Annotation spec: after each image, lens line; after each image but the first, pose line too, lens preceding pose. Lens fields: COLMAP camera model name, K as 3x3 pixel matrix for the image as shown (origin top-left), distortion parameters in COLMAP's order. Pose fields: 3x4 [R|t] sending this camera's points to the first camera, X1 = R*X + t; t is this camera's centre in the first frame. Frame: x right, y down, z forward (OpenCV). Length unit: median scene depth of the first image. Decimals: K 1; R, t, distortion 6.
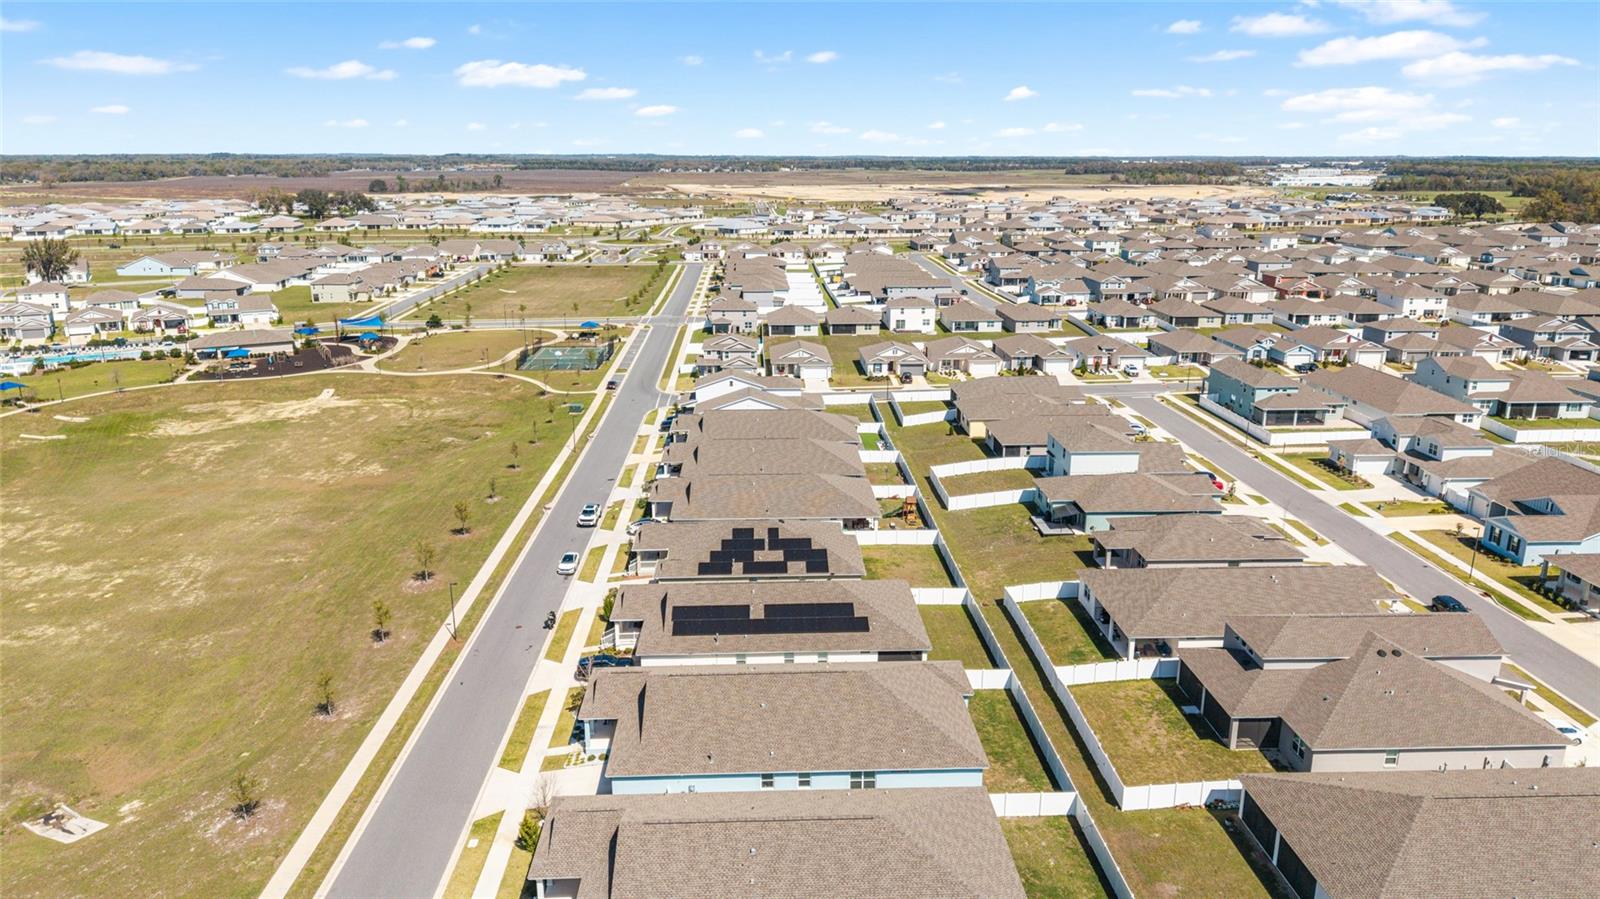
lens RADIAL K [[1050.7, 0, 800.9], [0, 1050.7, 489.6], [0, 0, 1]] dist [0.085360, -0.100439]
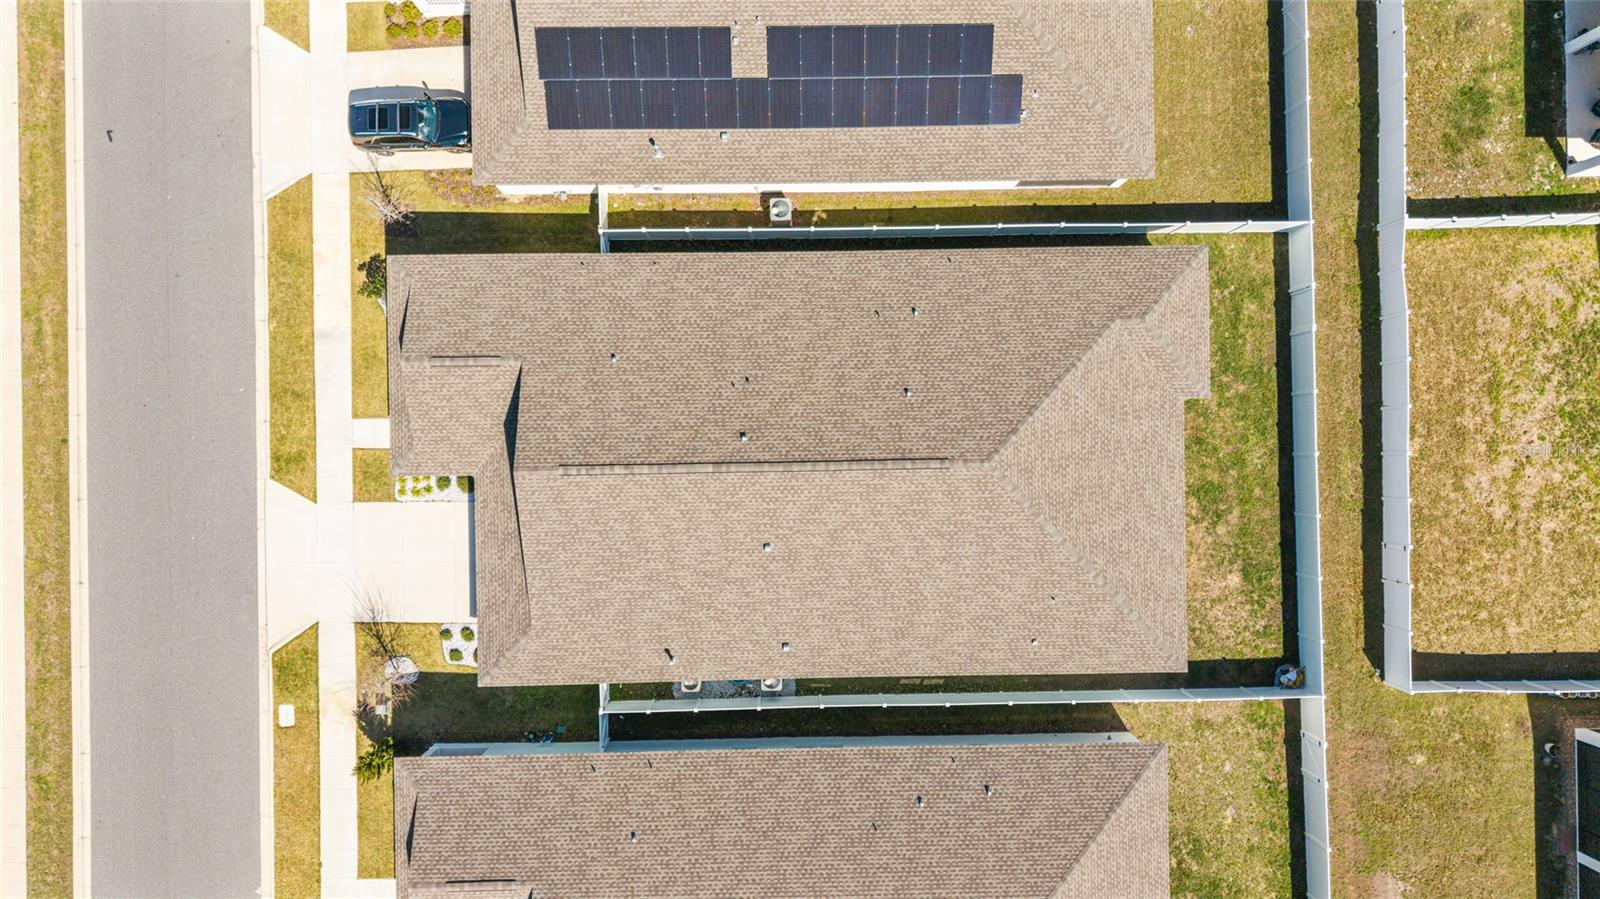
lens RADIAL K [[1078.3, 0, 800.0], [0, 1078.3, 449.5], [0, 0, 1]] dist [0.022846, -0.005725]
pose [[0.999449, 0.026583, 0.019874, -0.019864], [-0.026989, 0.302389, 0.952803, -0.174762], [0.019319, -0.952814, 0.302940, 0.549768]]
